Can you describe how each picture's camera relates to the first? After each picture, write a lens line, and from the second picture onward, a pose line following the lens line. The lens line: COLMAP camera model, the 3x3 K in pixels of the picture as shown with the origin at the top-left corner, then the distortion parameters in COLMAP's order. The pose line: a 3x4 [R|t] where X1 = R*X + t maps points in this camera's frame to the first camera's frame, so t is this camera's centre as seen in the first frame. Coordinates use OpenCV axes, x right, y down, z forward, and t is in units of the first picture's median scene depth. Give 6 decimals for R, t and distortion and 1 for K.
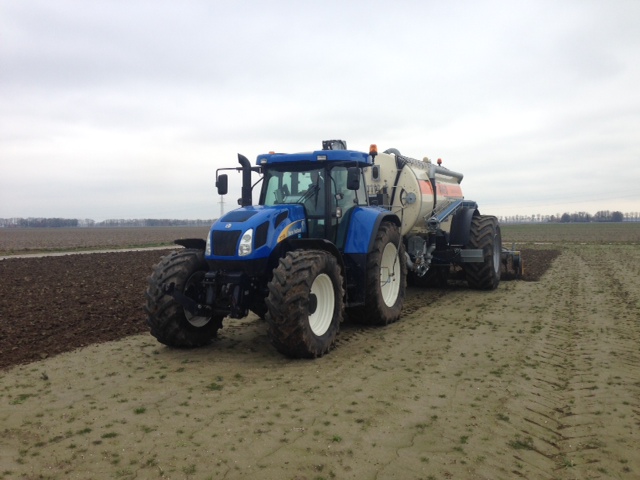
lens RADIAL K [[605.9, 0, 320.8], [0, 605.9, 273.6], [0, 0, 1]] dist [0.054949, -0.002974]
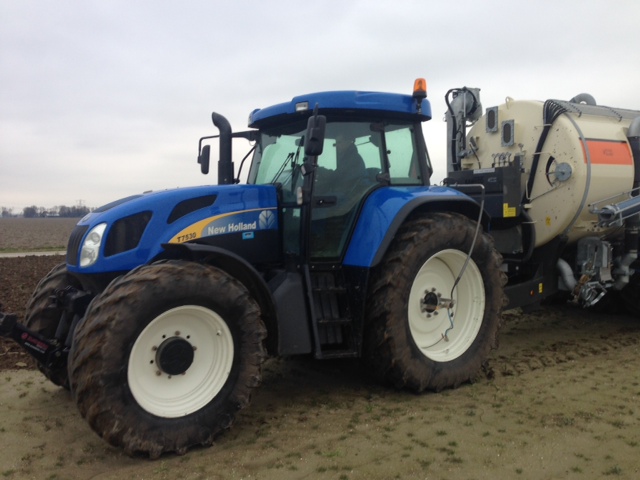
lens RADIAL K [[625.1, 0, 296.1], [0, 625.1, 274.0], [0, 0, 1]] dist [0.042388, -0.004580]
pose [[0.859297, 0.048117, -0.509209, 0.240778], [-0.042840, 0.998838, 0.022090, -0.028442], [0.509680, 0.002832, 0.860359, 0.344685]]
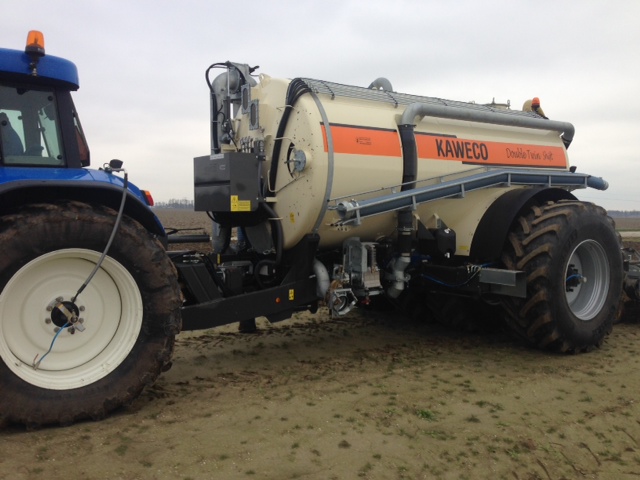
lens RADIAL K [[605.9, 0, 320.8], [0, 605.9, 273.6], [0, 0, 1]] dist [0.054949, -0.002974]
pose [[0.871607, 0.074238, -0.484551, 0.414566], [-0.067422, 0.997227, 0.031507, -0.048080], [0.485546, 0.005208, 0.874195, 0.566886]]
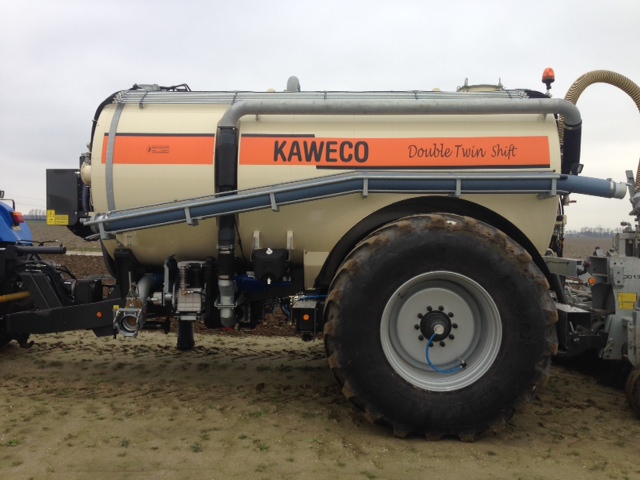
lens RADIAL K [[605.9, 0, 320.8], [0, 605.9, 273.6], [0, 0, 1]] dist [0.054949, -0.002974]
pose [[0.381204, 0.088639, -0.920232, 0.689135], [-0.108477, 0.992806, 0.050693, -0.089636], [0.918105, 0.080500, 0.388077, 0.987657]]
